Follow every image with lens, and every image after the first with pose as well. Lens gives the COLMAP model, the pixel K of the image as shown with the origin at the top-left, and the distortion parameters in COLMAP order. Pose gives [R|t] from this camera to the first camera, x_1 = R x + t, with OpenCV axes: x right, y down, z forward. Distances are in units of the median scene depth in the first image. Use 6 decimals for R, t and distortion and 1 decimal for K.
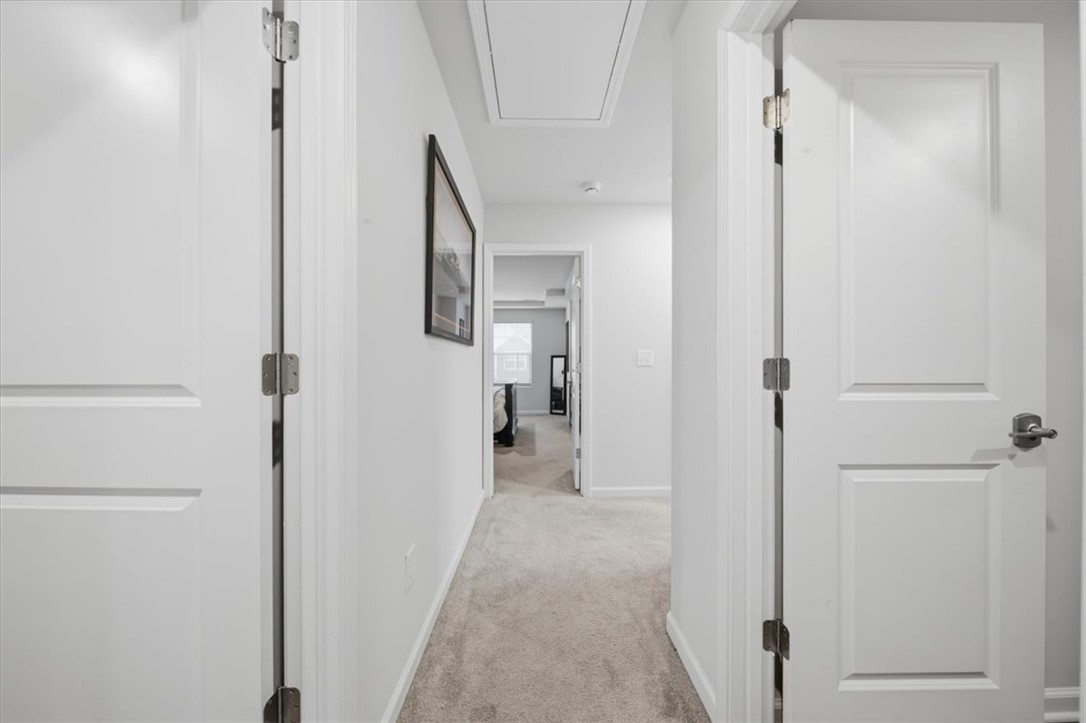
lens RADIAL K [[392.3, 0, 543.2], [0, 392.3, 368.4], [0, 0, 1]] dist [-0.001133, -0.000168]
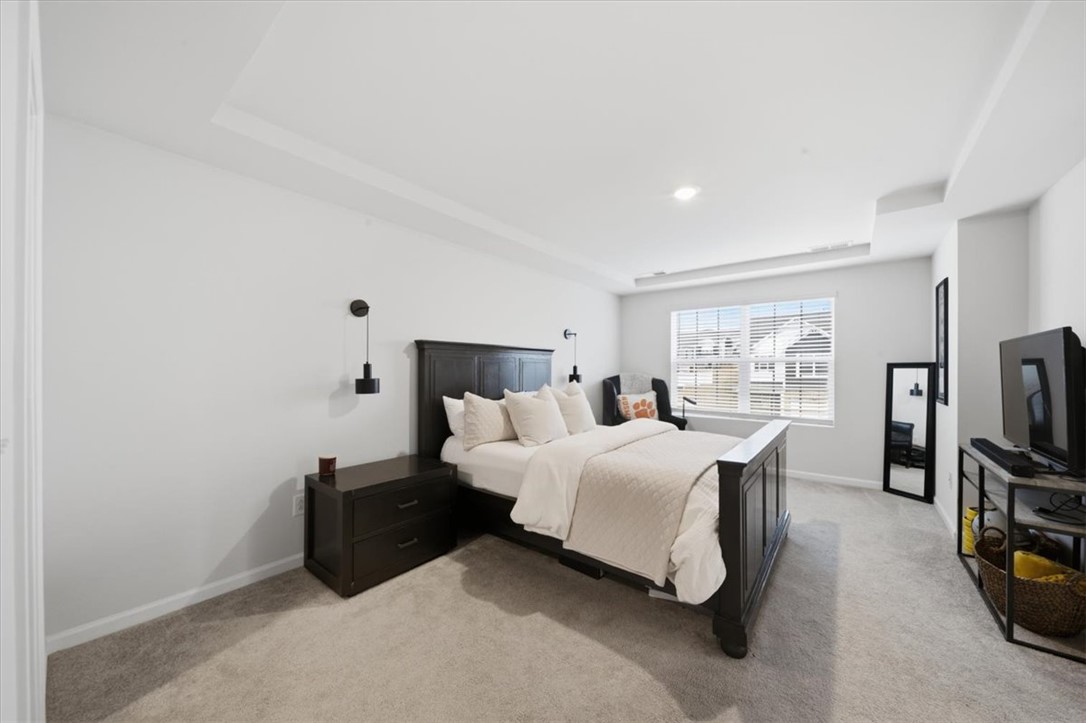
lens RADIAL K [[392.3, 0, 543.2], [0, 392.3, 368.4], [0, 0, 1]] dist [-0.001133, -0.000168]
pose [[0.772793, 0.001116, -0.634658, -0.000688], [-0.003926, 0.999988, -0.003023, -0.024963], [0.634647, 0.004828, 0.772787, 0.408562]]
